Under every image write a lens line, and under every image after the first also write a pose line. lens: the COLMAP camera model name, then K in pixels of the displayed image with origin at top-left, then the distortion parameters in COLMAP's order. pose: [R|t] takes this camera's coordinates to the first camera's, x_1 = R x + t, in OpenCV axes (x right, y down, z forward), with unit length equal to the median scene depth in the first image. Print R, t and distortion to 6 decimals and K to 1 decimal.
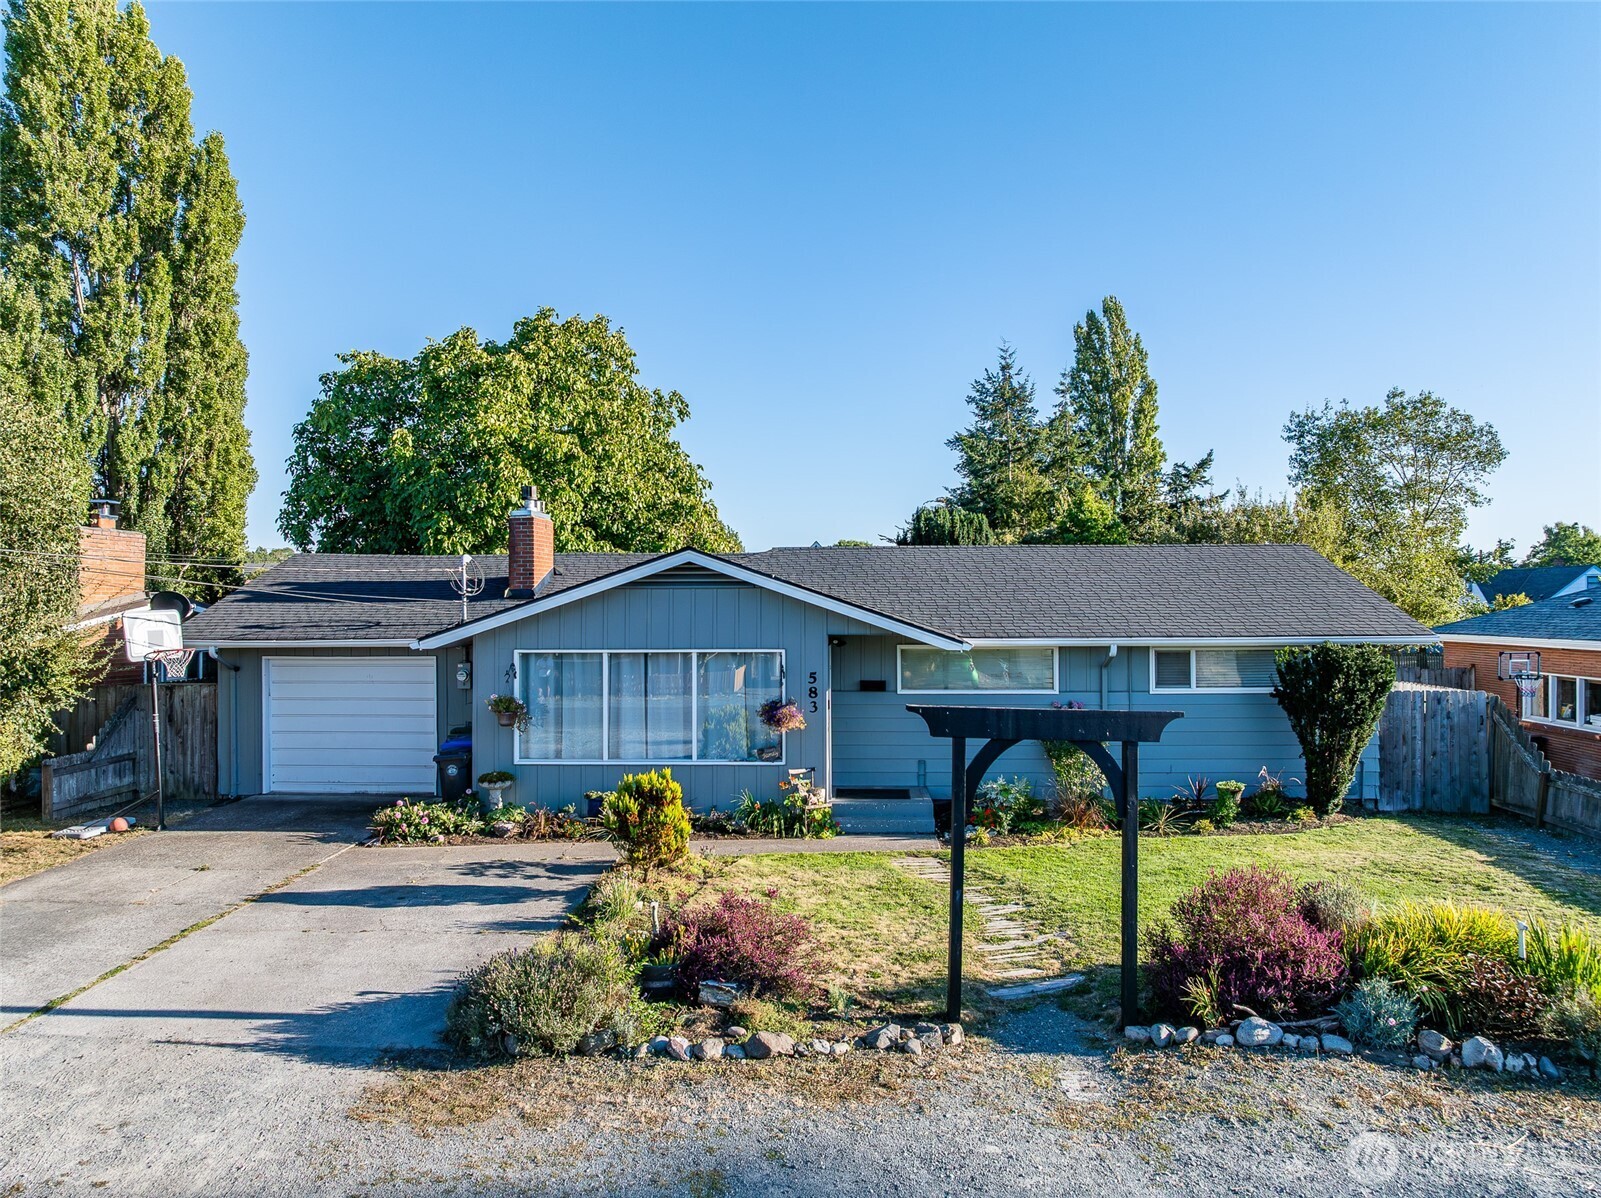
lens RADIAL K [[1123.1, 0, 805.5], [0, 1123.1, 600.7], [0, 0, 1]] dist [-0.042716, 0.008190]
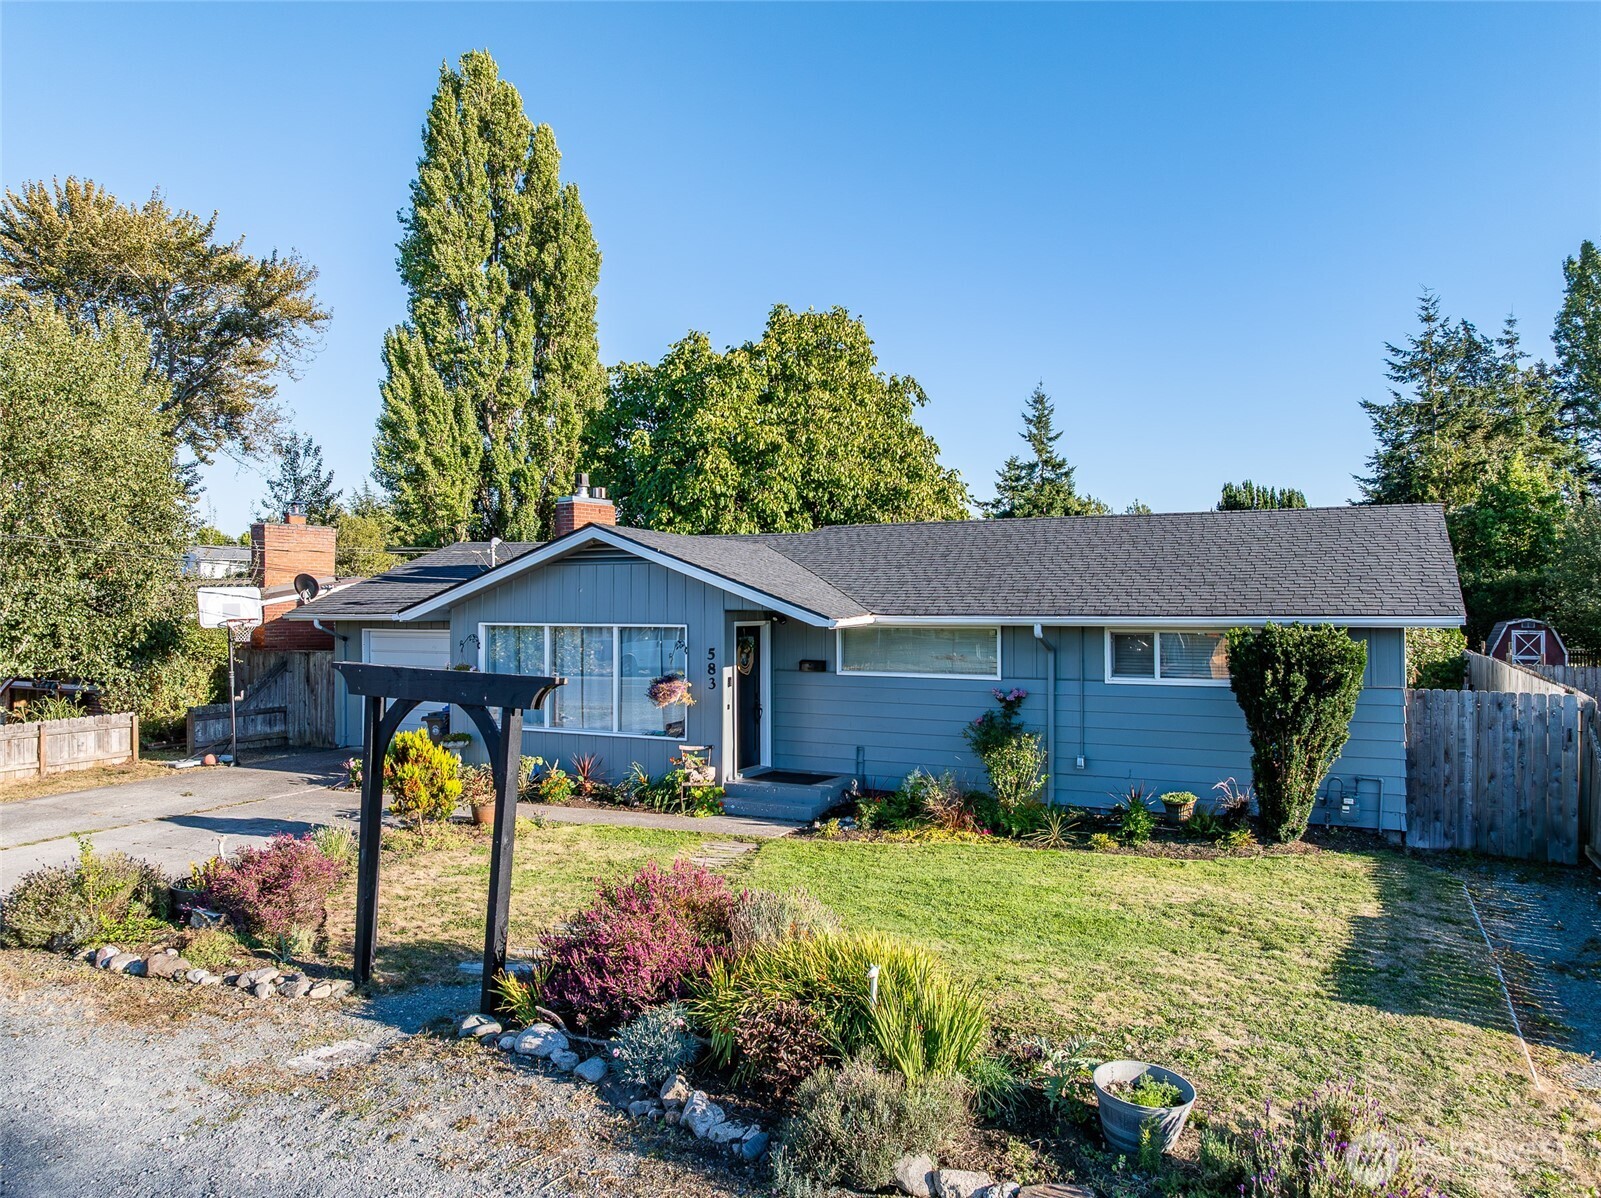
lens RADIAL K [[1123.1, 0, 802.5], [0, 1123.1, 597.4], [0, 0, 1]] dist [-0.042716, 0.008190]
pose [[0.905890, -0.000139, -0.423513, 0.458999], [0.000329, 1.000000, 0.000375, 0.017819], [0.423513, -0.000479, 0.905890, 0.135583]]
